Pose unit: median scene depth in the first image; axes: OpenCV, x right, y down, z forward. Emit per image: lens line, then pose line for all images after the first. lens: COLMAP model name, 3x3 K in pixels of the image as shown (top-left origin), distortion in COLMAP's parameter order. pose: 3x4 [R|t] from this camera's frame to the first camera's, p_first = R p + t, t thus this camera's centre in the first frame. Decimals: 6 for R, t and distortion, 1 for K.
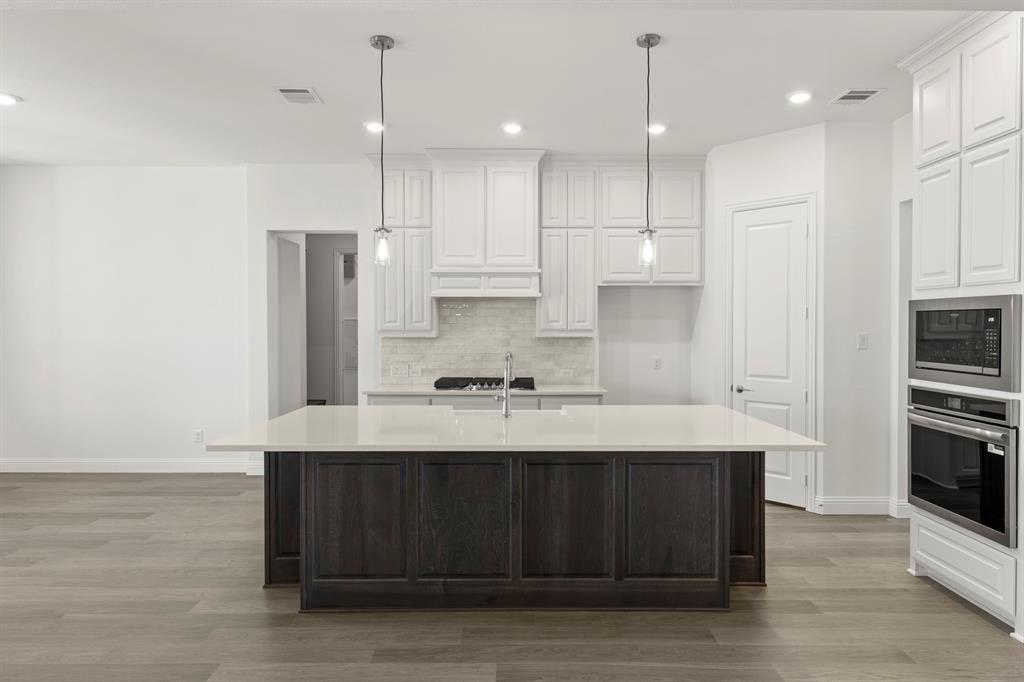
lens RADIAL K [[613.7, 0, 512.0], [0, 613.7, 338.7], [0, 0, 1]] dist [0.005027, -0.001459]
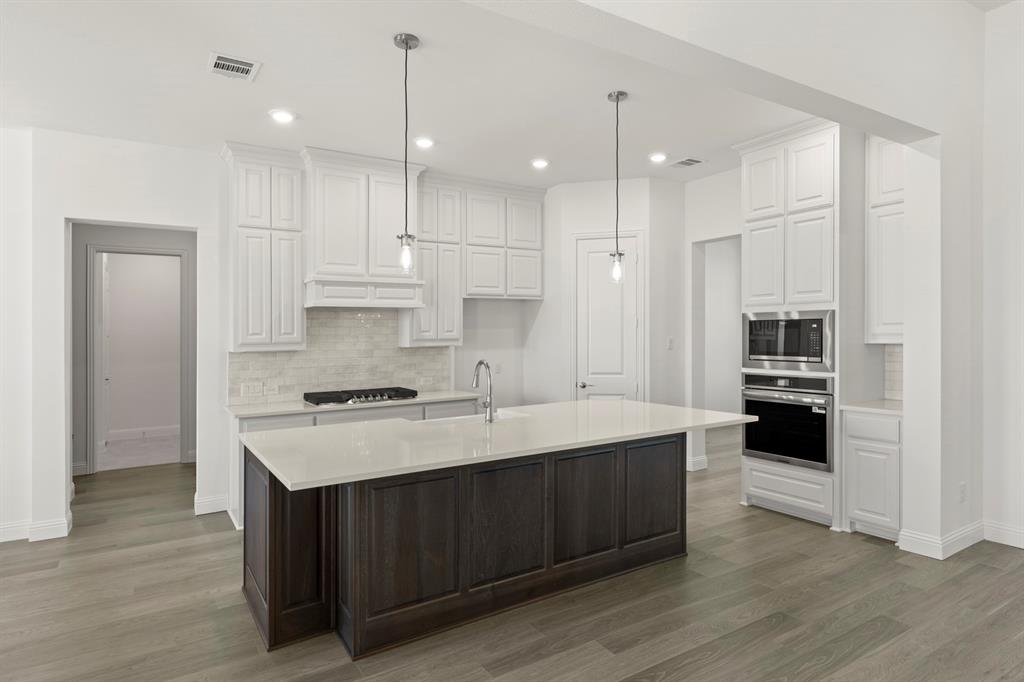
lens RADIAL K [[583.1, 0, 512.0], [0, 583.1, 341.0], [0, 0, 1]] dist [0.003374, 0.000280]
pose [[0.846552, -0.020165, 0.531924, -0.506301], [0.026884, 0.999627, -0.004889, -0.005133], [-0.531627, 0.018439, 0.846778, 0.132784]]
